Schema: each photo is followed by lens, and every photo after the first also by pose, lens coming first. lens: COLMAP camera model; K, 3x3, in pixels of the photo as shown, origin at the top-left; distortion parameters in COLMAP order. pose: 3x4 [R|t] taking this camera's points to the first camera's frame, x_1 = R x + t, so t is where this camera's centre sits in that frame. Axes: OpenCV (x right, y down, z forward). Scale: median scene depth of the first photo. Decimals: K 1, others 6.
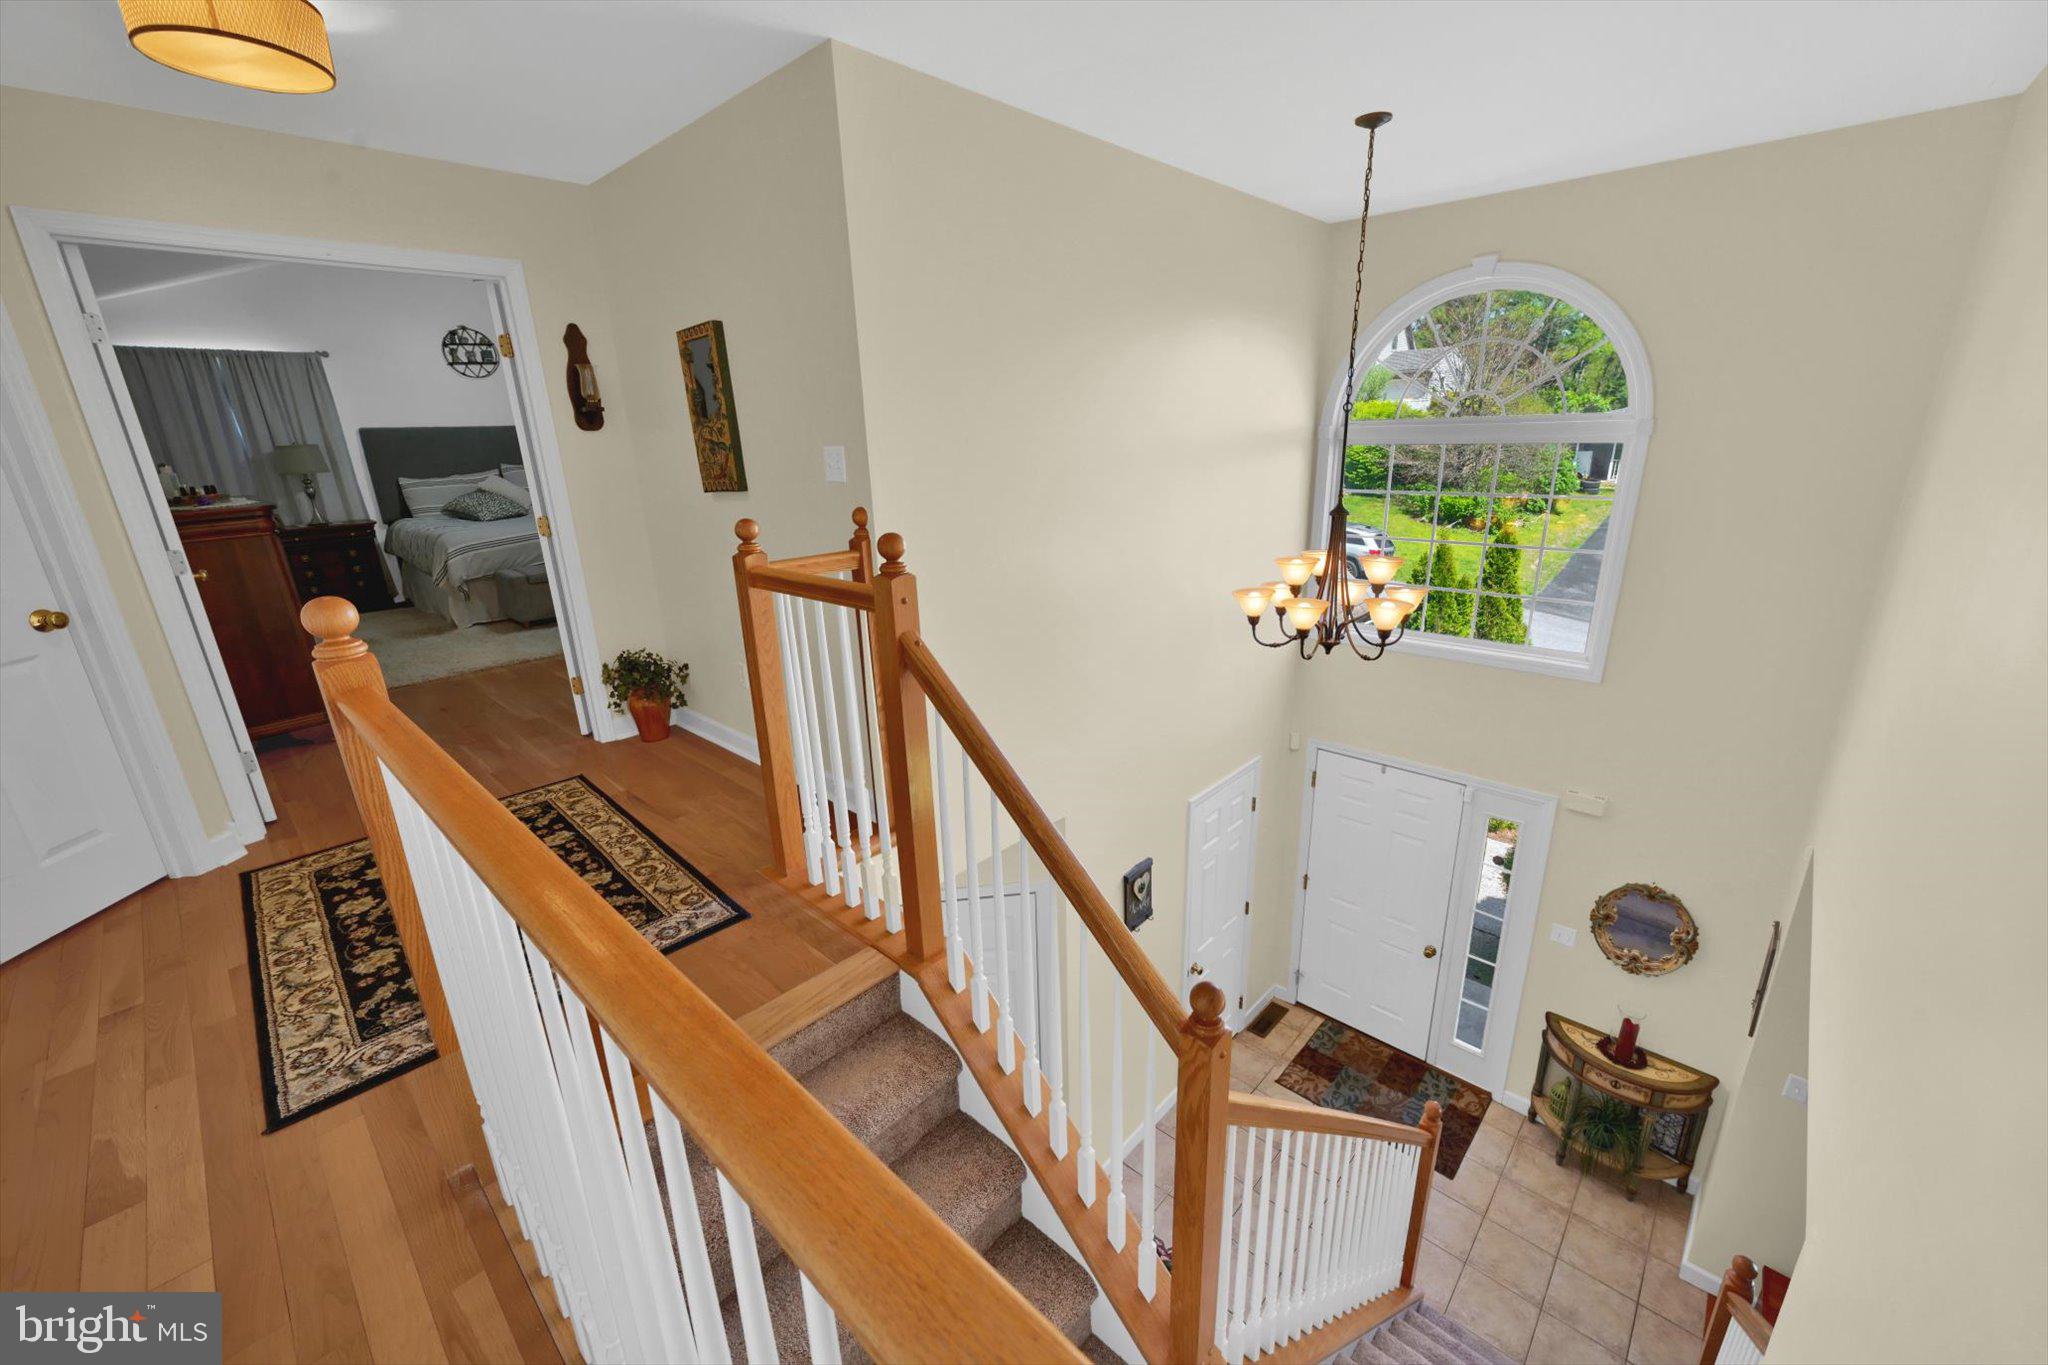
lens RADIAL K [[821.6, 0, 1029.2], [0, 821.6, 671.8], [0, 0, 1]] dist [0.000090, -0.000568]
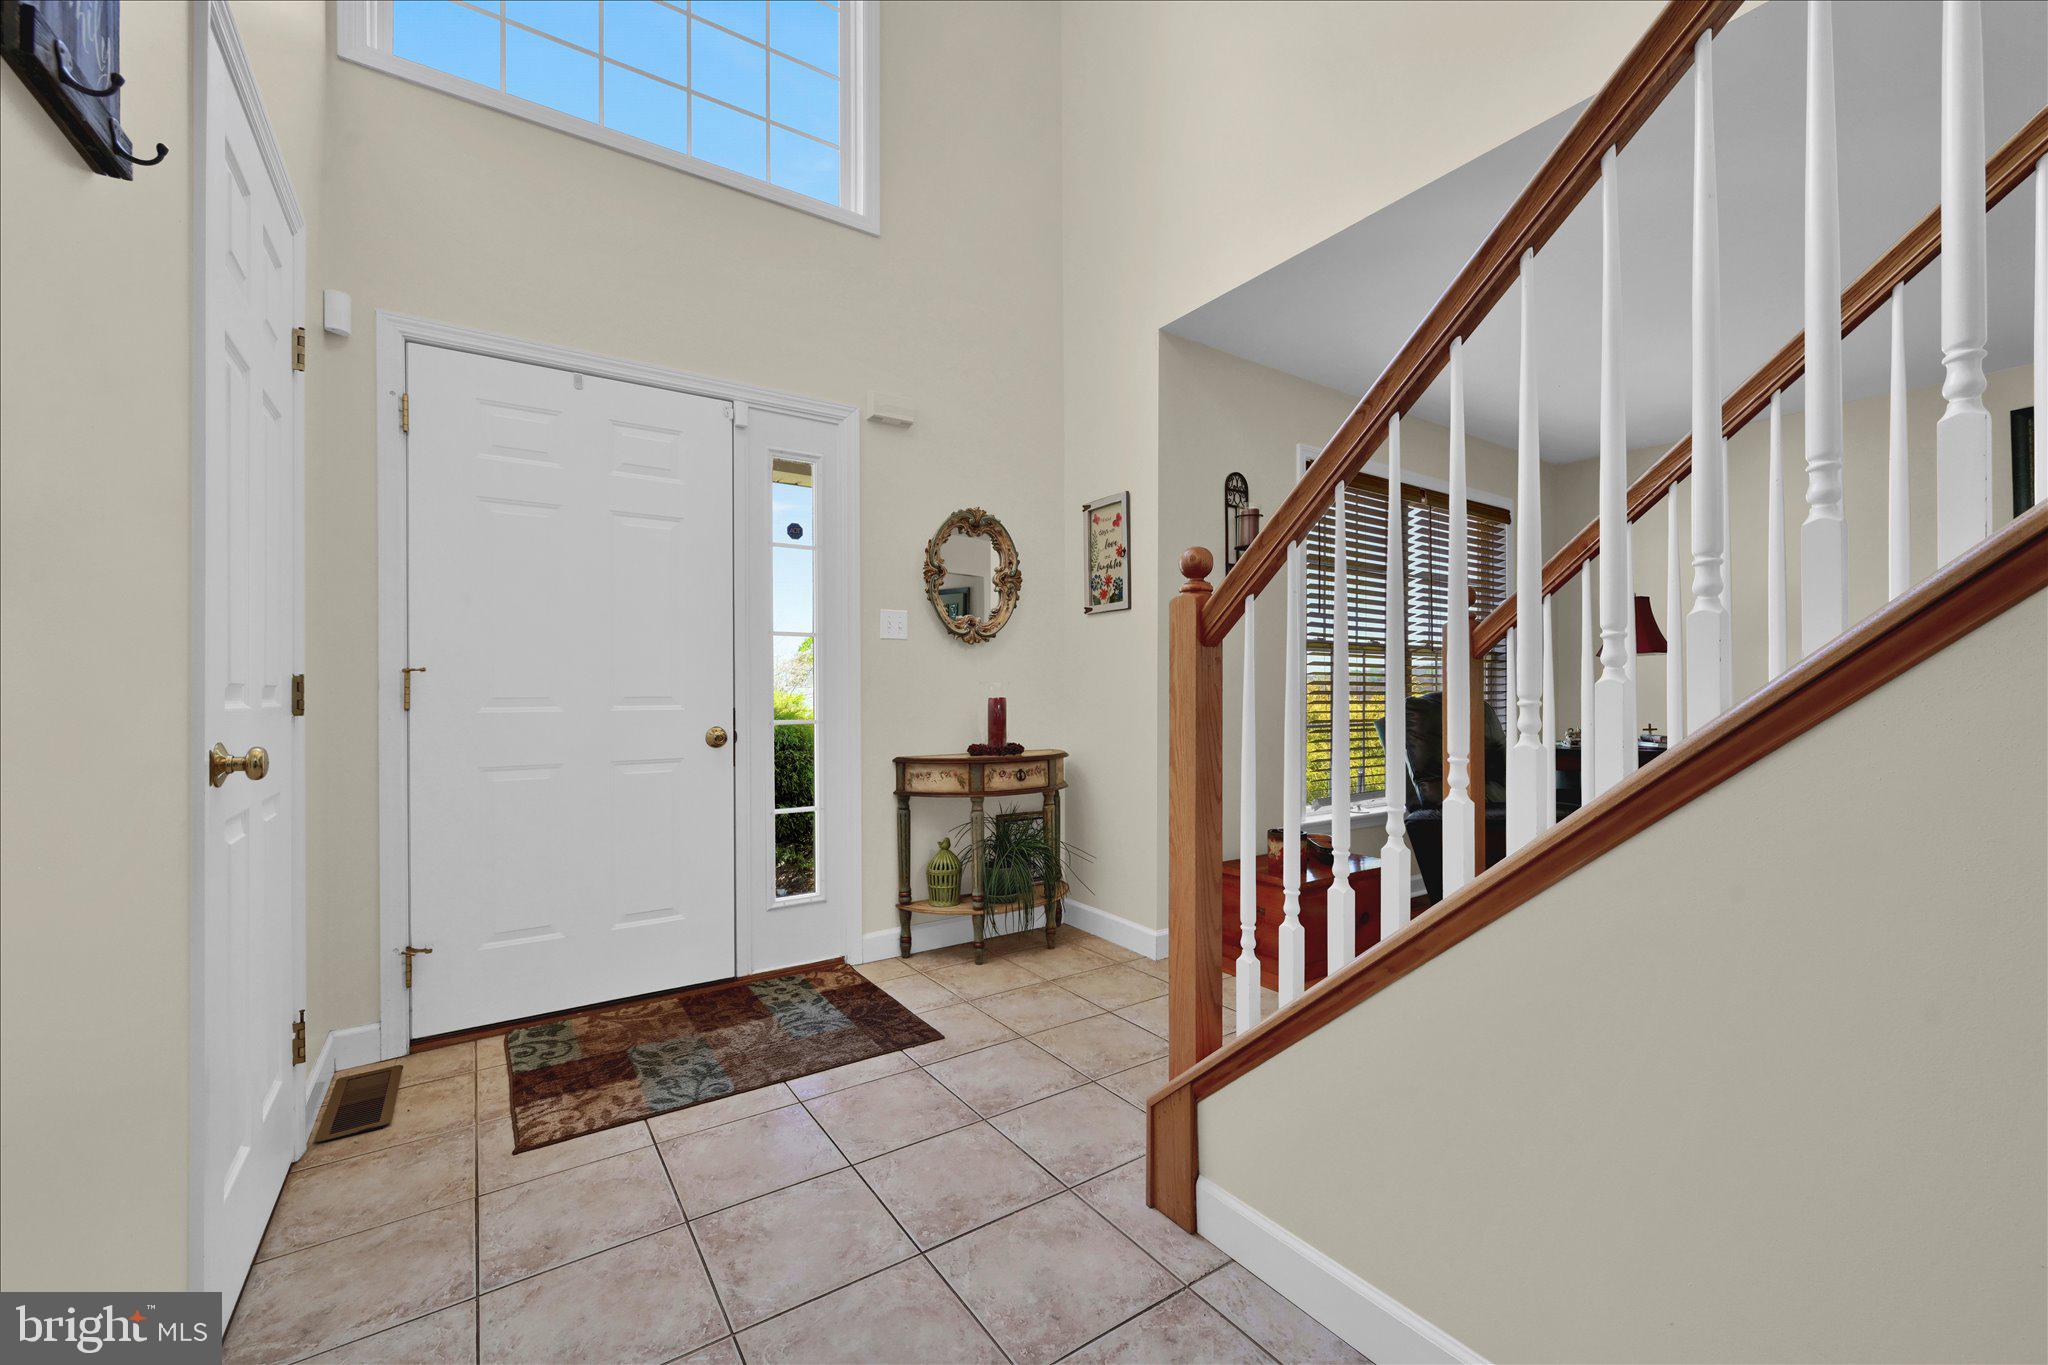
lens RADIAL K [[821.6, 0, 1032.8], [0, 821.6, 681.8], [0, 0, 1]] dist [0.000090, -0.000568]
pose [[0.223506, 0.032539, 0.974159, 0.009390], [0.290970, 0.951643, -0.098545, 0.384625], [-0.930259, 0.305477, 0.203230, 0.632083]]
